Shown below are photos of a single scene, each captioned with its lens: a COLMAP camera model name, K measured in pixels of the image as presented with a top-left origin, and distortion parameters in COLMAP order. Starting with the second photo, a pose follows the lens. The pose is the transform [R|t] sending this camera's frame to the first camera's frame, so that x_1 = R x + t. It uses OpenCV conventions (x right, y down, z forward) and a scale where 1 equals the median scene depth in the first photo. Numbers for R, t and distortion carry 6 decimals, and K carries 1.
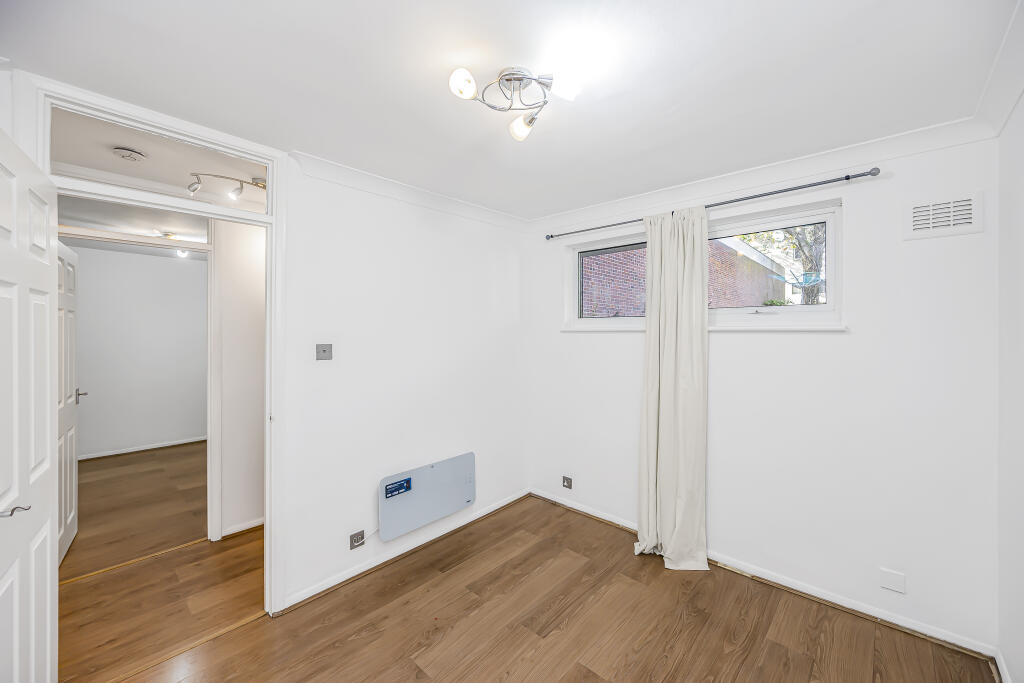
lens RADIAL K [[402.8, 0, 509.8], [0, 402.8, 335.2], [0, 0, 1]] dist [-0.003379, -0.000587]
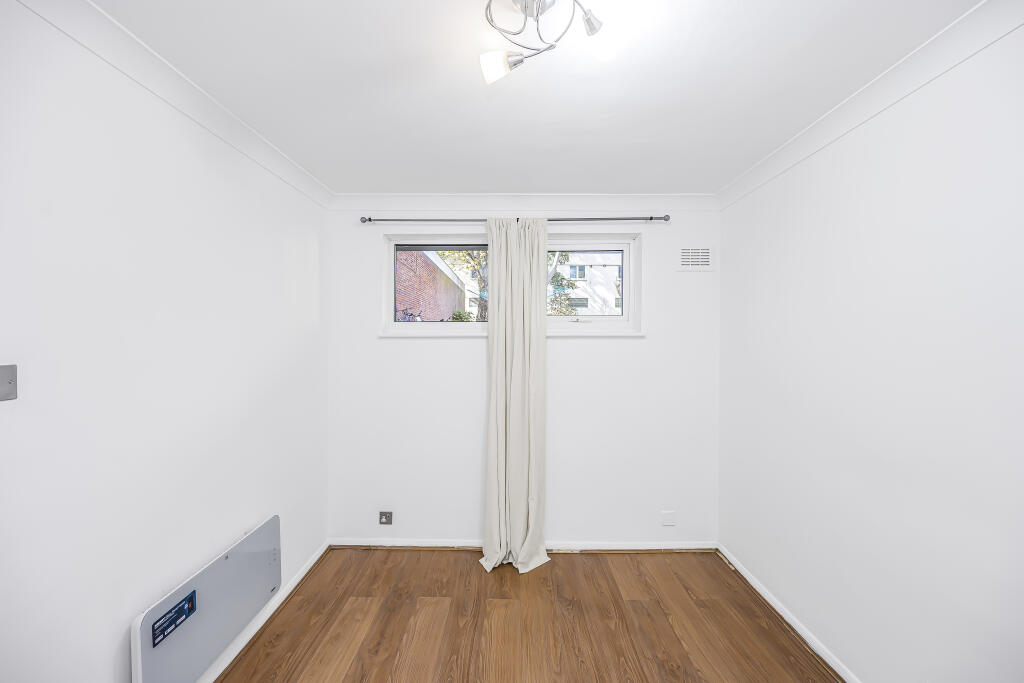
lens RADIAL K [[402.8, 0, 511.2], [0, 402.8, 342.7], [0, 0, 1]] dist [-0.003379, -0.000587]
pose [[0.742254, -0.008157, 0.670069, -0.291325], [0.006924, 0.999966, 0.004504, -0.000367], [-0.670083, 0.001296, 0.742285, 0.268112]]
